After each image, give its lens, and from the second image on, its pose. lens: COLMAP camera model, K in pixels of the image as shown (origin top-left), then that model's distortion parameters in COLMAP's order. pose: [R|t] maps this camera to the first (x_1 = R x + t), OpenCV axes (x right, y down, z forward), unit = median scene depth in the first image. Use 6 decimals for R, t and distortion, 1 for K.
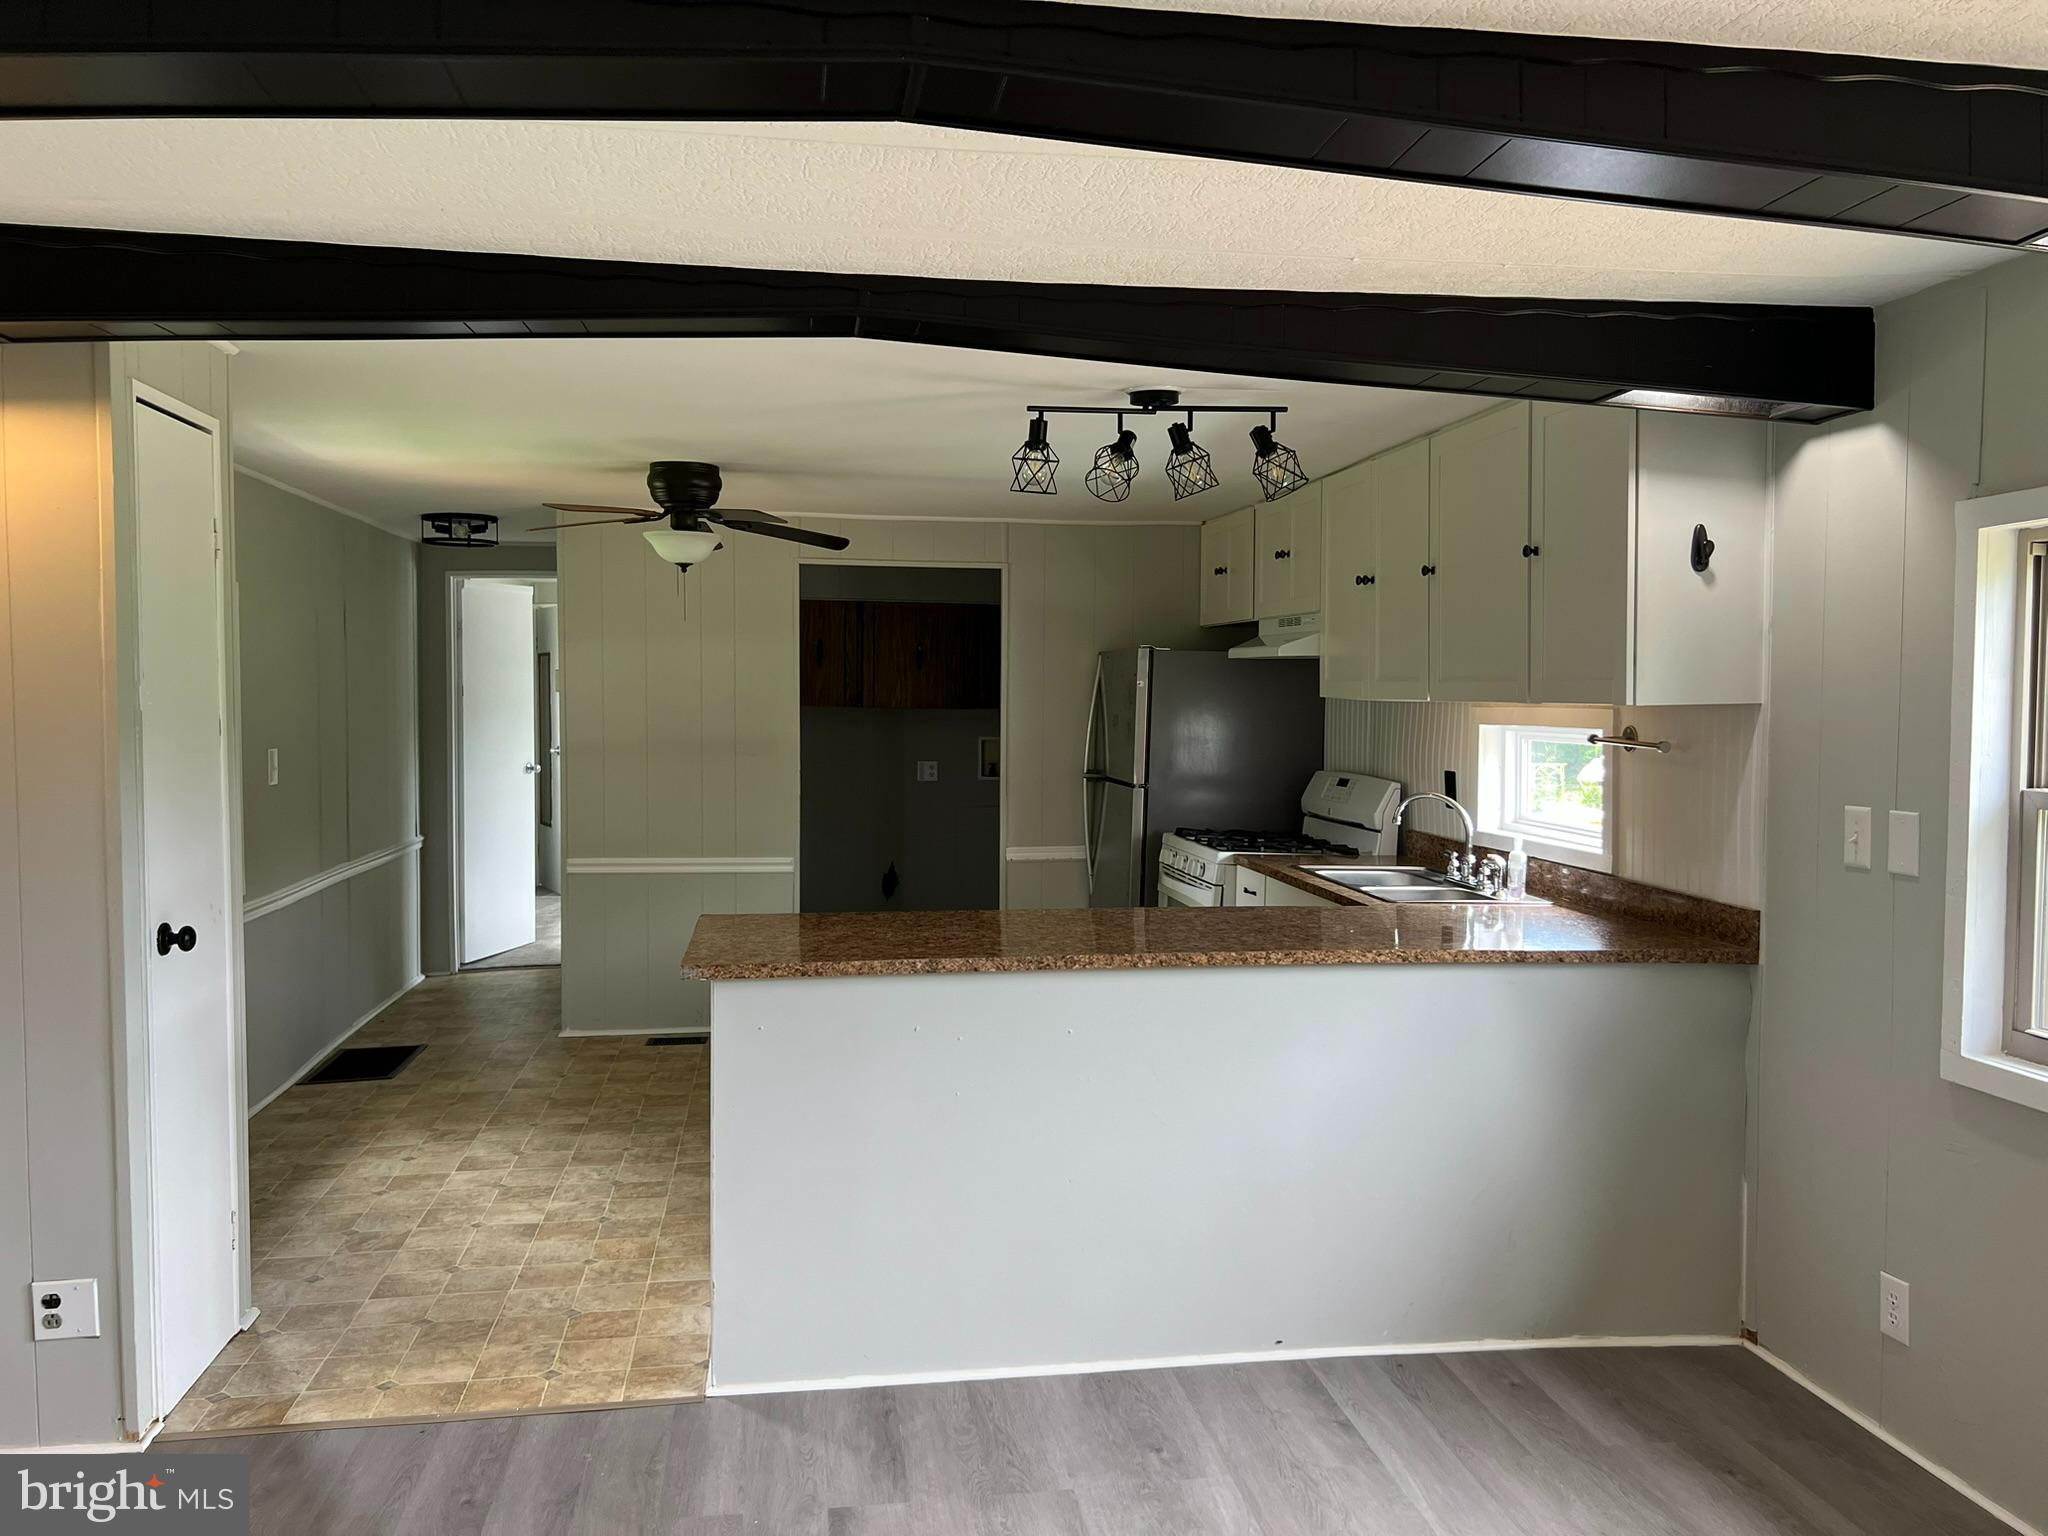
lens RADIAL K [[1571.4, 0, 1047.6], [0, 1571.4, 767.3], [0, 0, 1]] dist [0.046192, -0.006997]
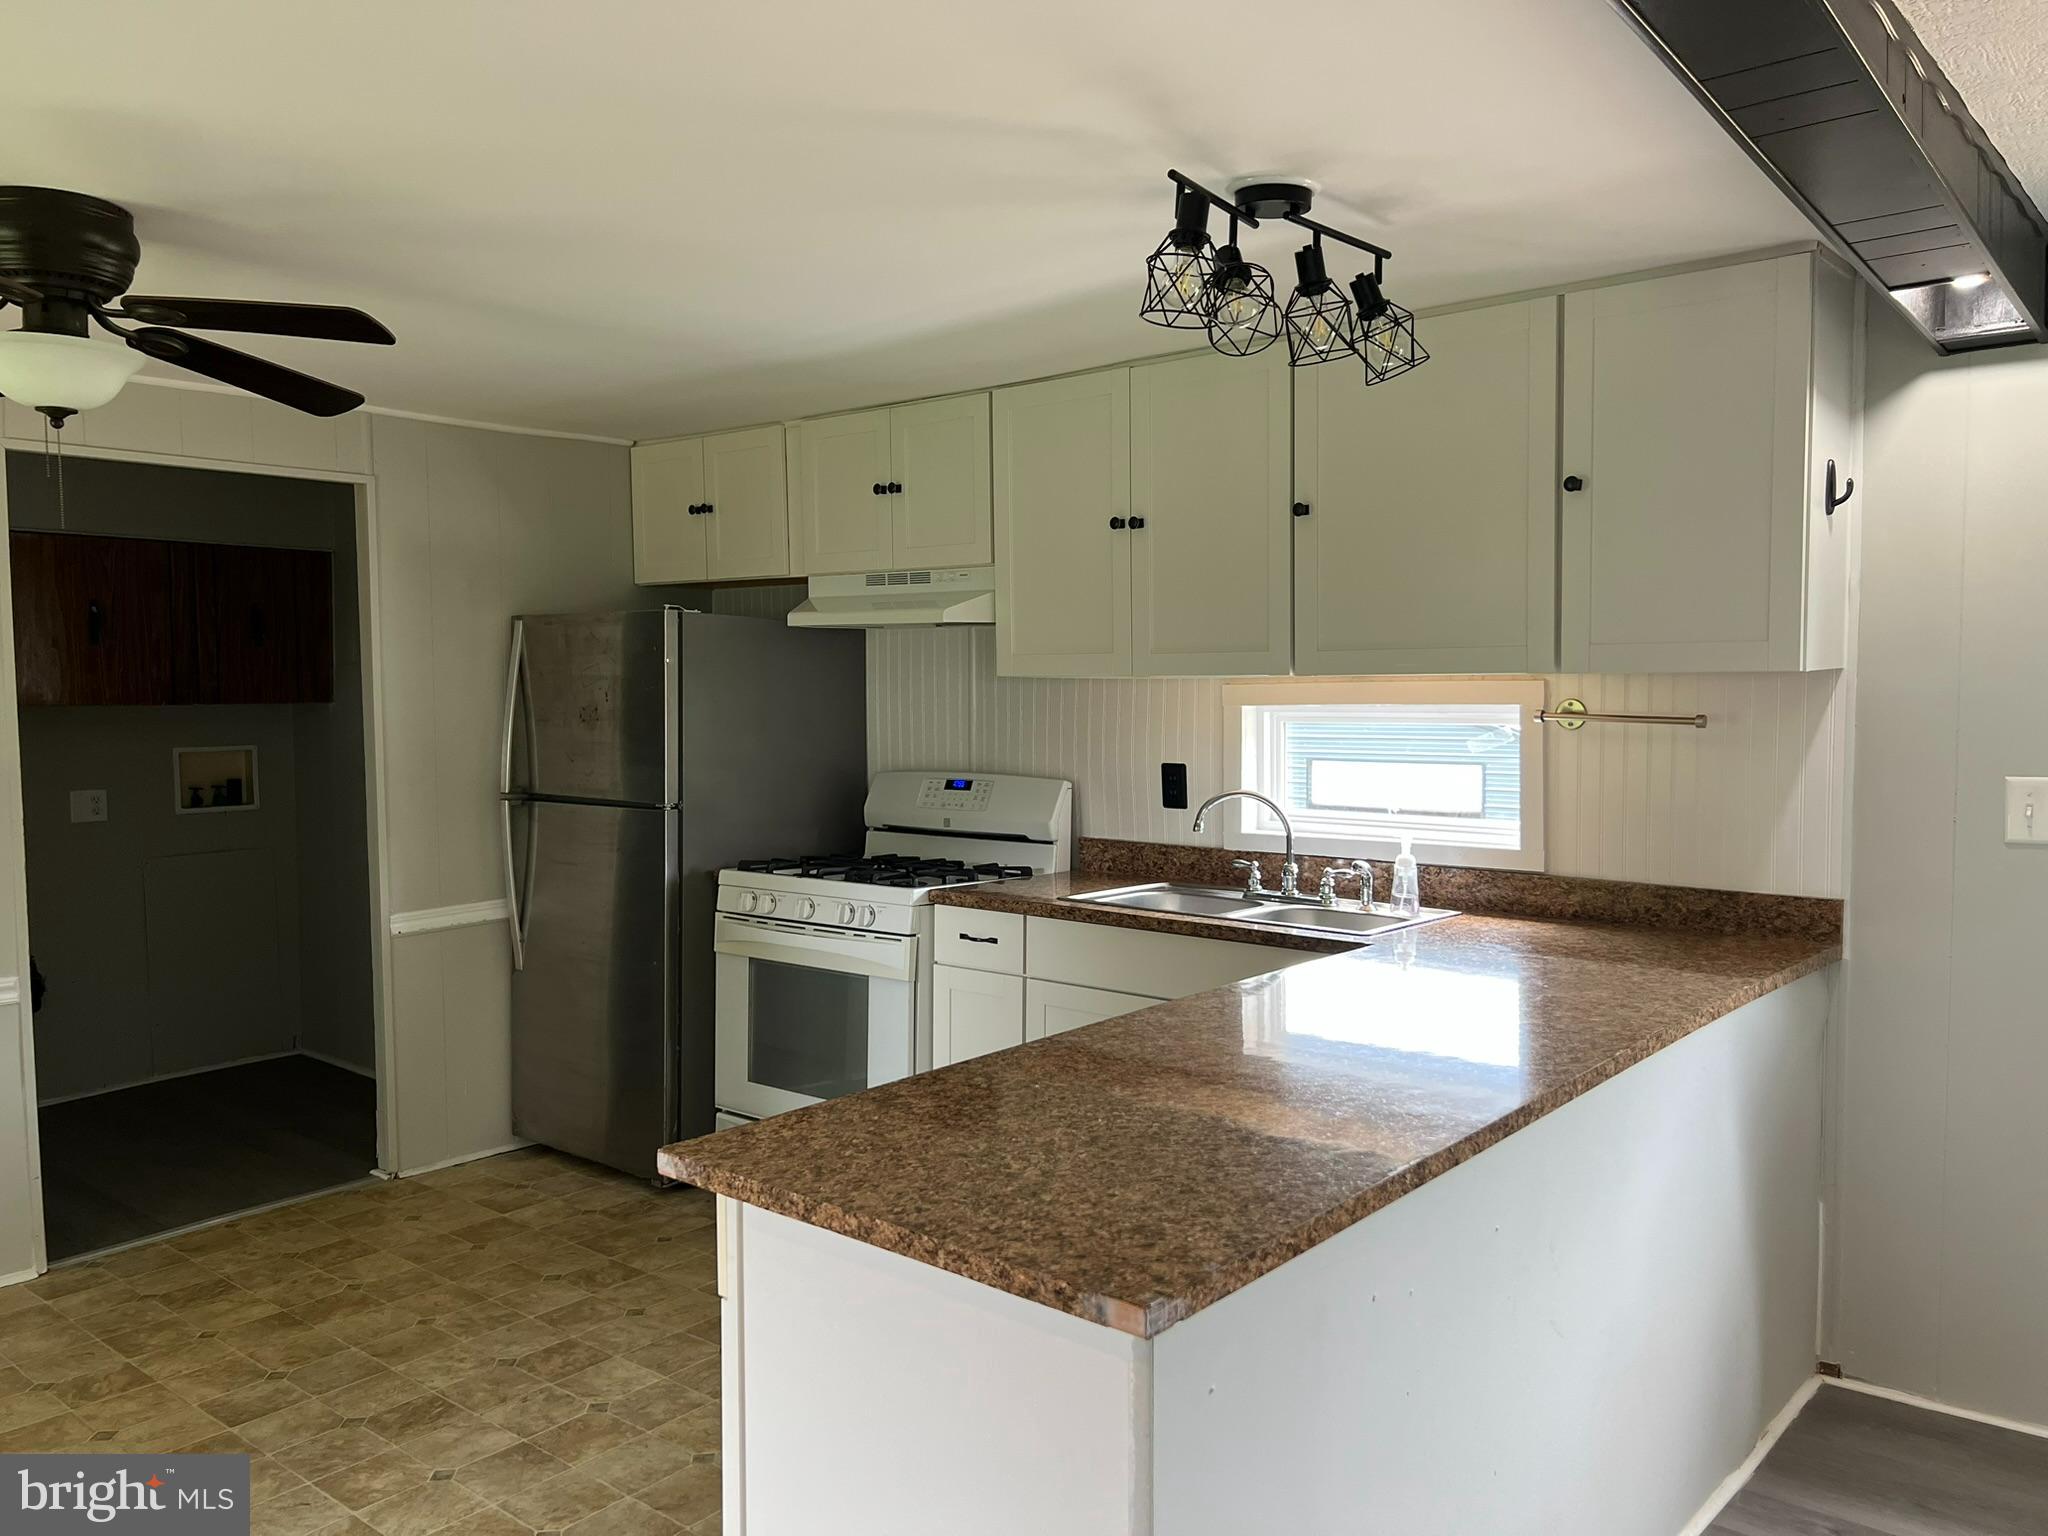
lens RADIAL K [[1517.4, 0, 973.7], [0, 1517.4, 789.3], [0, 0, 1]] dist [0.045803, -0.000412]
pose [[0.751848, -0.059945, 0.656605, -0.338473], [0.044928, 0.998202, 0.039686, -0.019851], [-0.657804, -0.000338, 0.753189, 0.463937]]
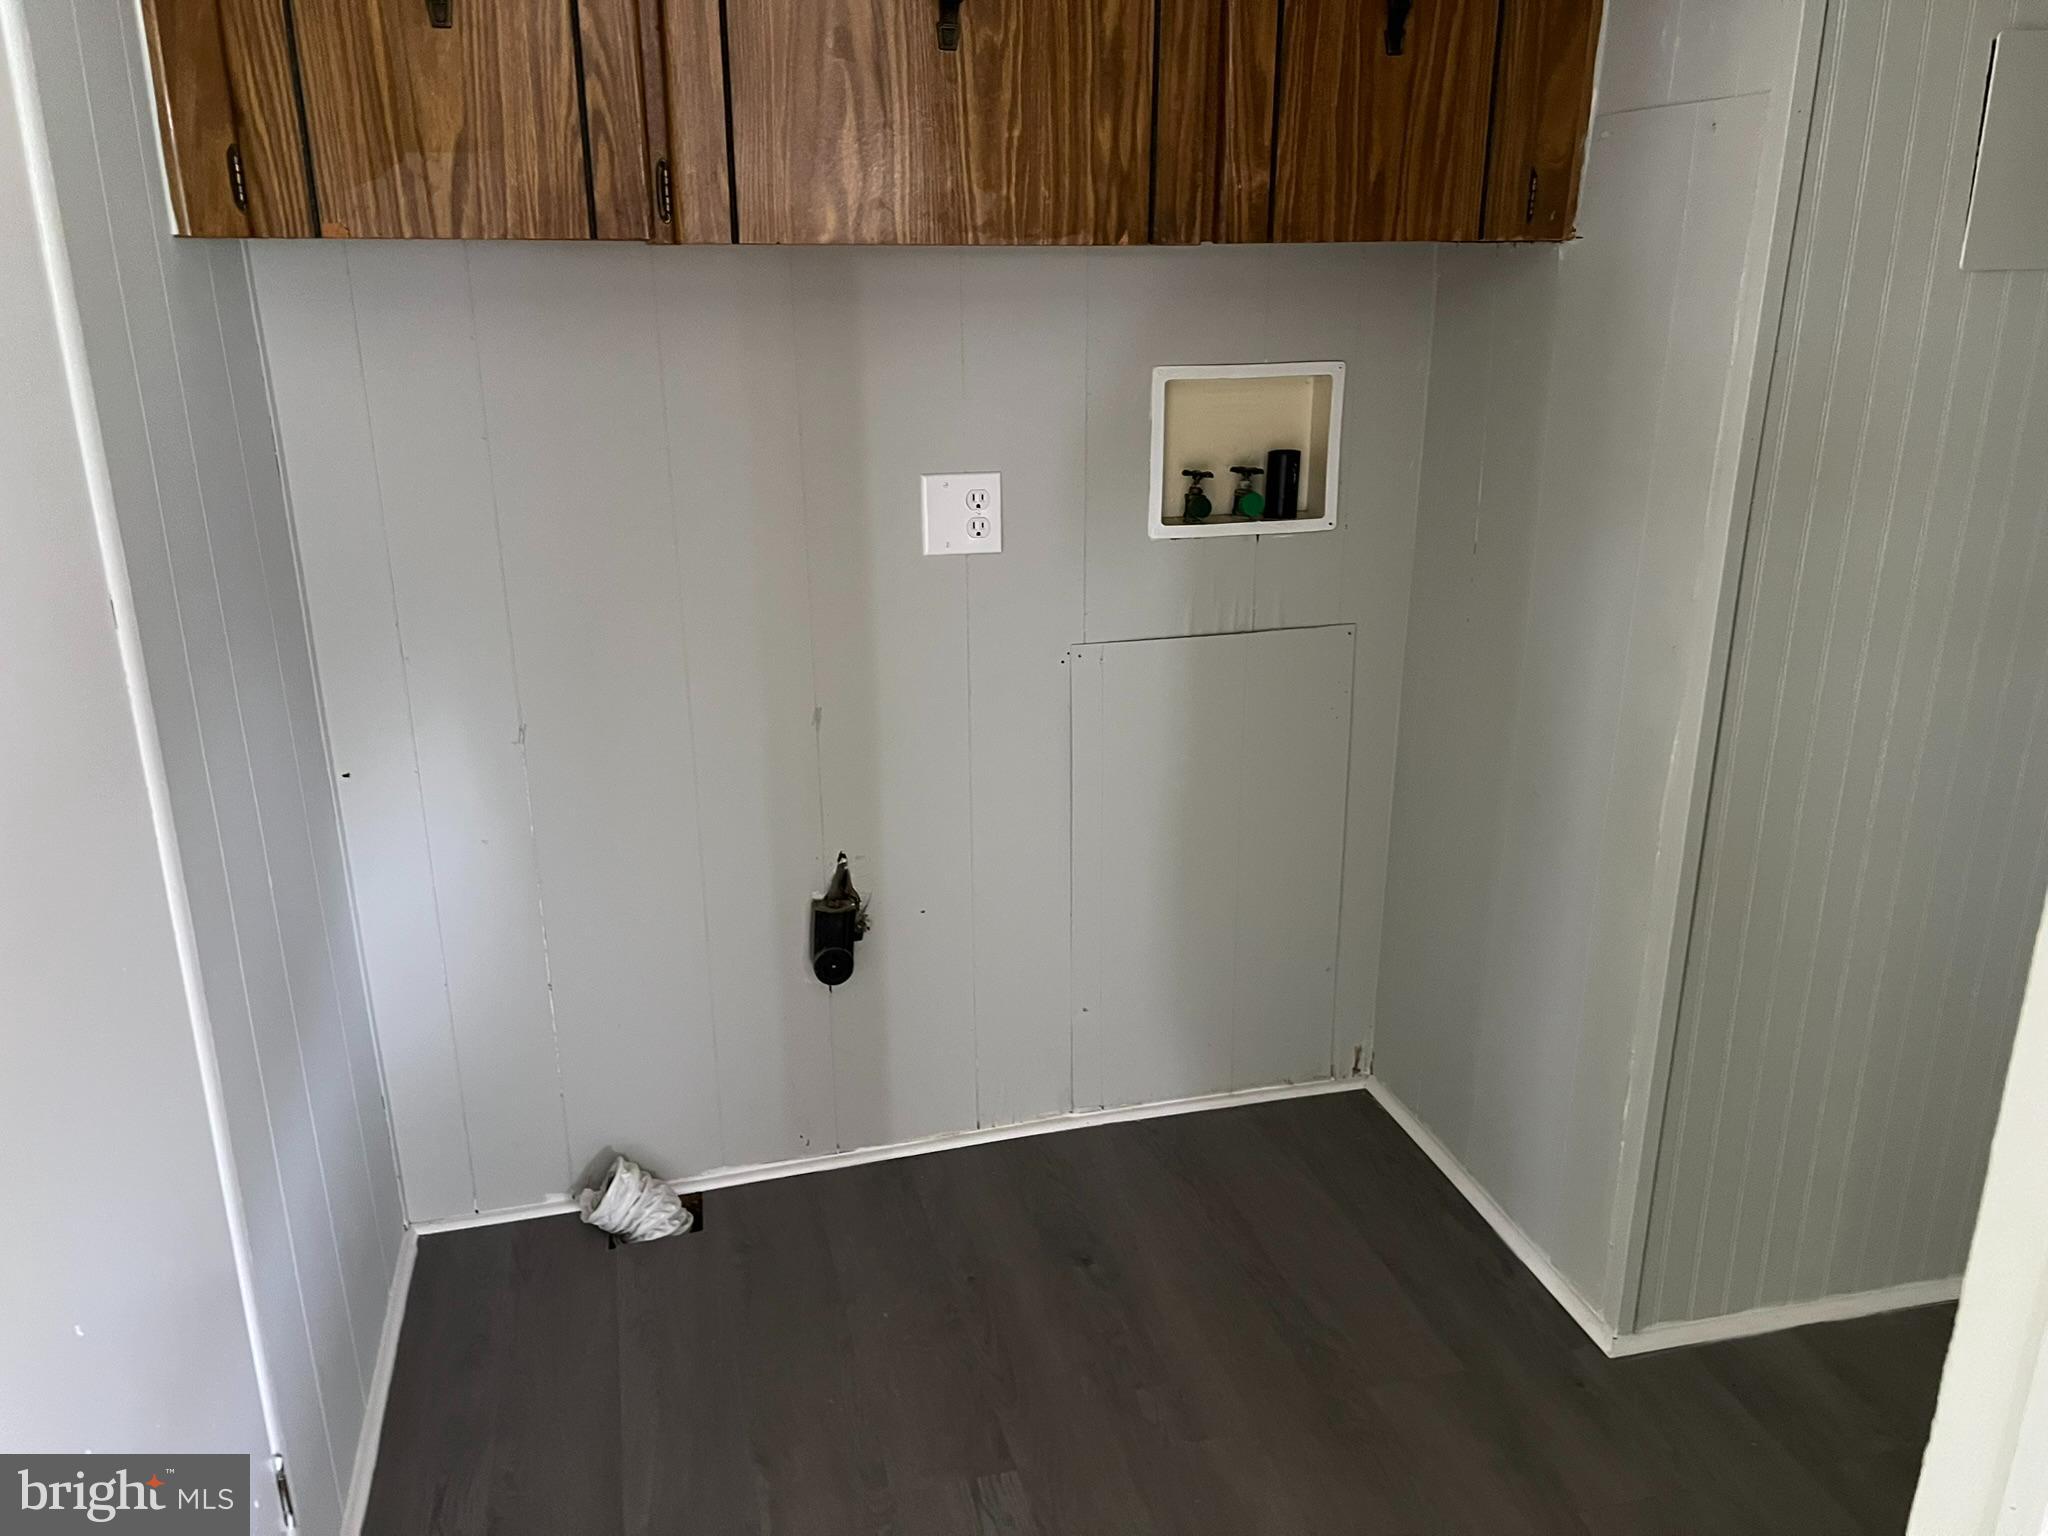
lens RADIAL K [[1571.4, 0, 1047.6], [0, 1571.4, 767.3], [0, 0, 1]] dist [0.046192, -0.006997]
pose [[0.989049, -0.054807, 0.137036, -0.155017], [0.017006, 0.964628, 0.263065, -0.038622], [-0.146607, -0.257854, 0.954996, 1.171766]]
